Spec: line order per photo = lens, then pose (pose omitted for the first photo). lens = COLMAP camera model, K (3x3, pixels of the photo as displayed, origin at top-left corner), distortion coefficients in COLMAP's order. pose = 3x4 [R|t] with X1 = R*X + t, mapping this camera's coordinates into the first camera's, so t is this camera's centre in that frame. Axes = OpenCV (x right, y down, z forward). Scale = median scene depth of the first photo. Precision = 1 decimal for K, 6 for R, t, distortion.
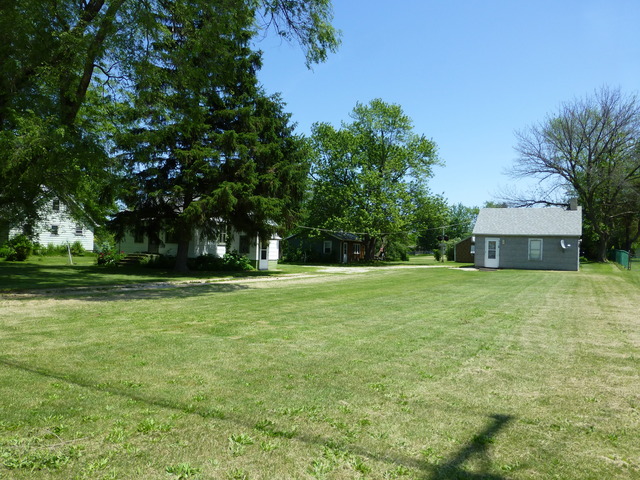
lens RADIAL K [[472.7, 0, 319.8], [0, 472.7, 242.9], [0, 0, 1]] dist [-0.013182, -0.001709]
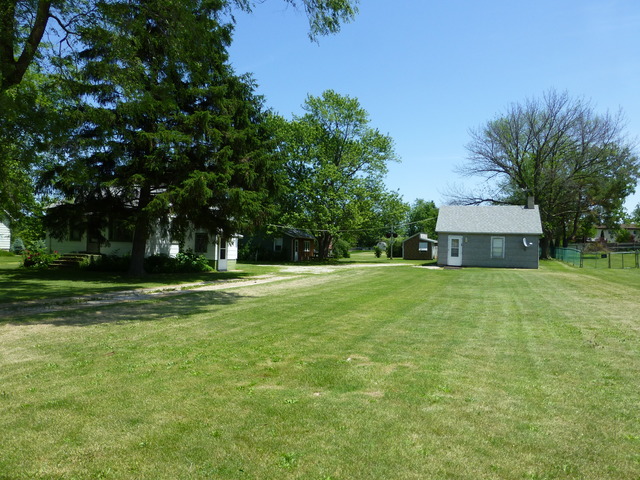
lens RADIAL K [[472.7, 0, 320.8], [0, 472.7, 238.5], [0, 0, 1]] dist [-0.013182, -0.001709]
pose [[0.986884, 0.000996, 0.161427, -0.077126], [-0.000881, 0.999999, -0.000785, -0.004097], [-0.161428, 0.000632, 0.986884, 0.077133]]
